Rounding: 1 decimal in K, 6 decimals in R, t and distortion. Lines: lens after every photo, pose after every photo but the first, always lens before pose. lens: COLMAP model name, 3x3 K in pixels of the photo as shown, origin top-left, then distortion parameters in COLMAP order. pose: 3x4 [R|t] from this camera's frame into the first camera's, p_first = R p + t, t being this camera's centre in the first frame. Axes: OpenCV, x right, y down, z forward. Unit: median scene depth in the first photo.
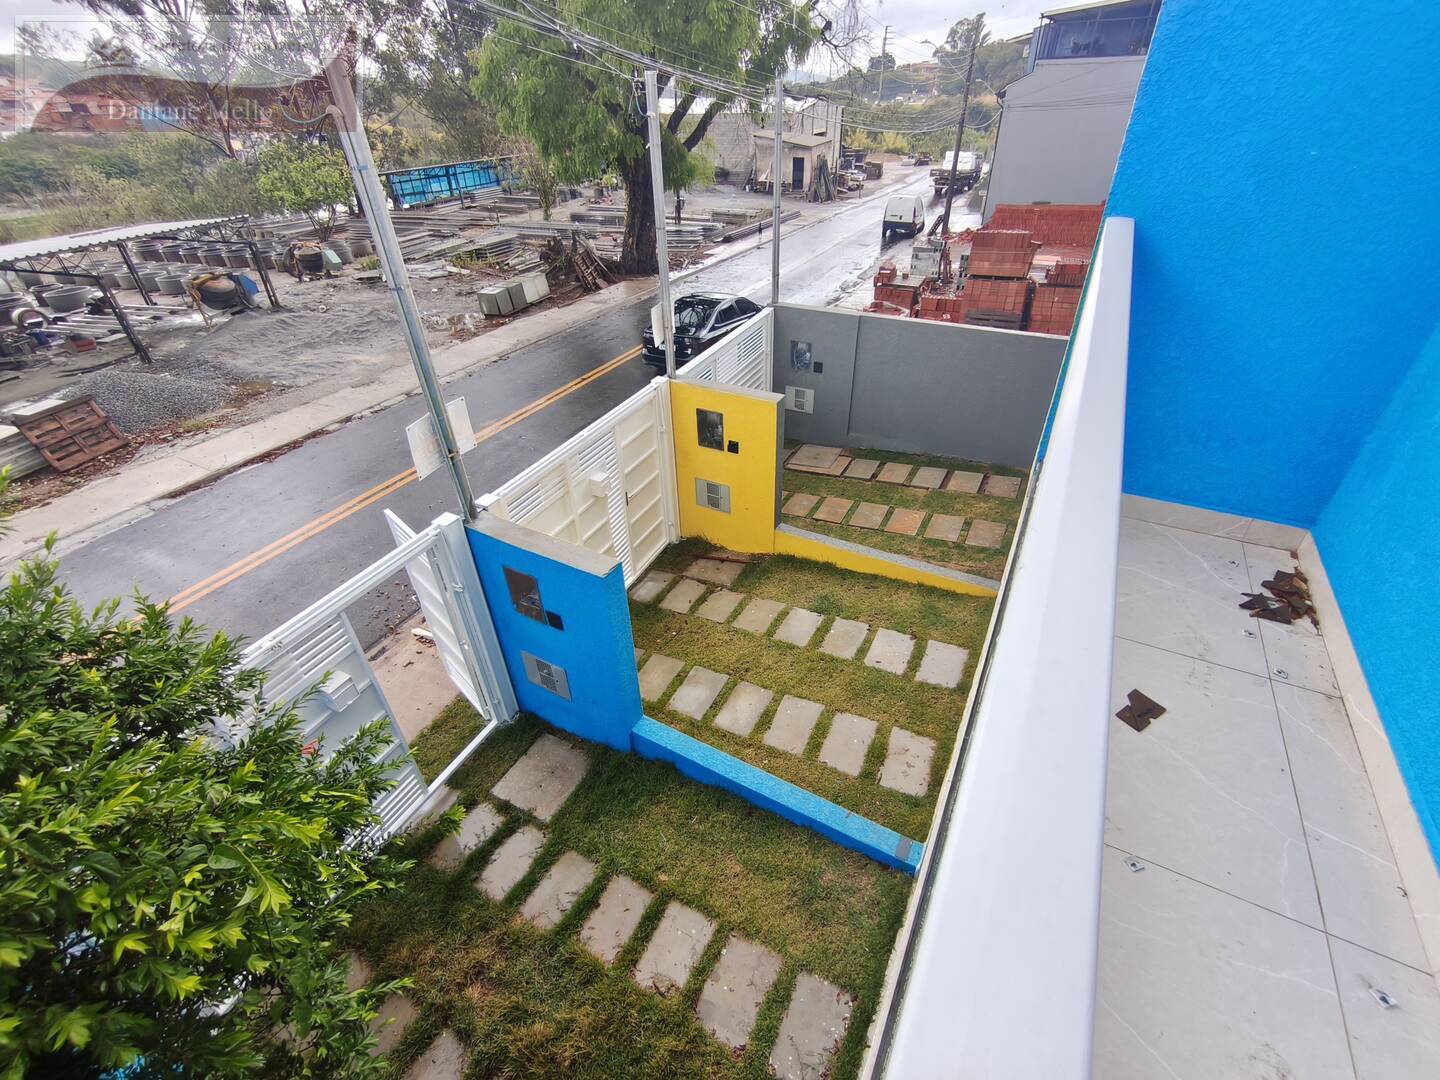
lens RADIAL K [[626.9, 0, 720.9], [0, 626.9, 530.0], [0, 0, 1]] dist [0.002020, 0.000088]
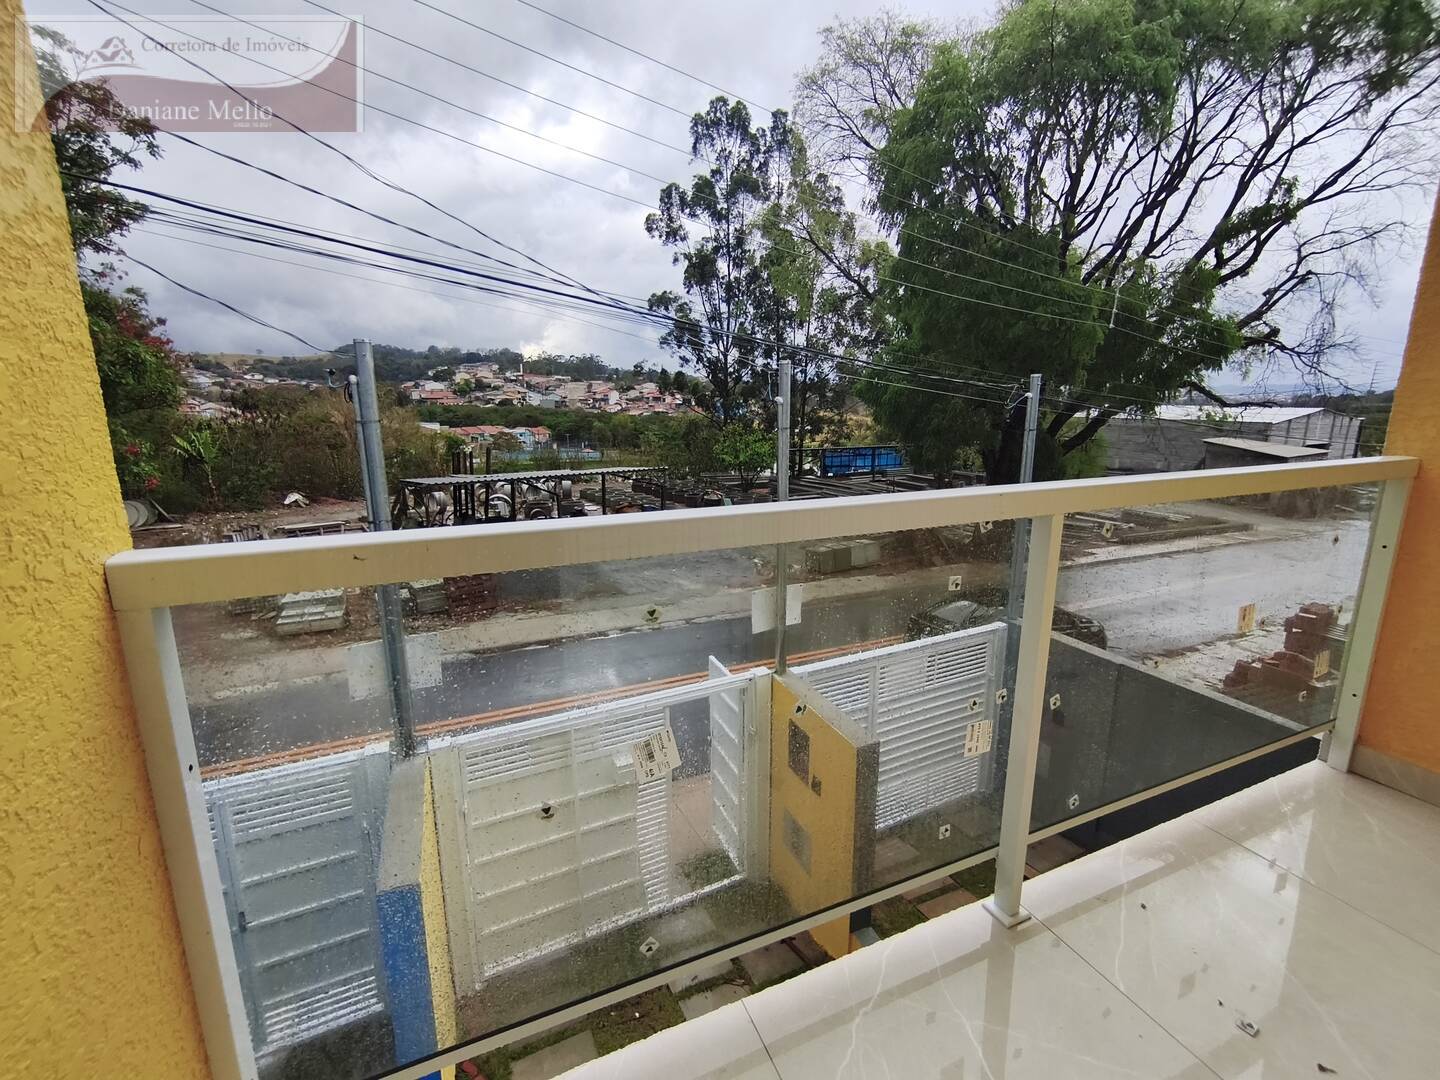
lens RADIAL K [[626.9, 0, 719.1], [0, 626.9, 543.3], [0, 0, 1]] dist [0.002020, 0.000088]
pose [[0.792006, 0.156447, -0.590128, 0.155297], [-0.364221, 0.896834, -0.251061, -0.078325], [0.489969, 0.413779, 0.767279, 0.125986]]
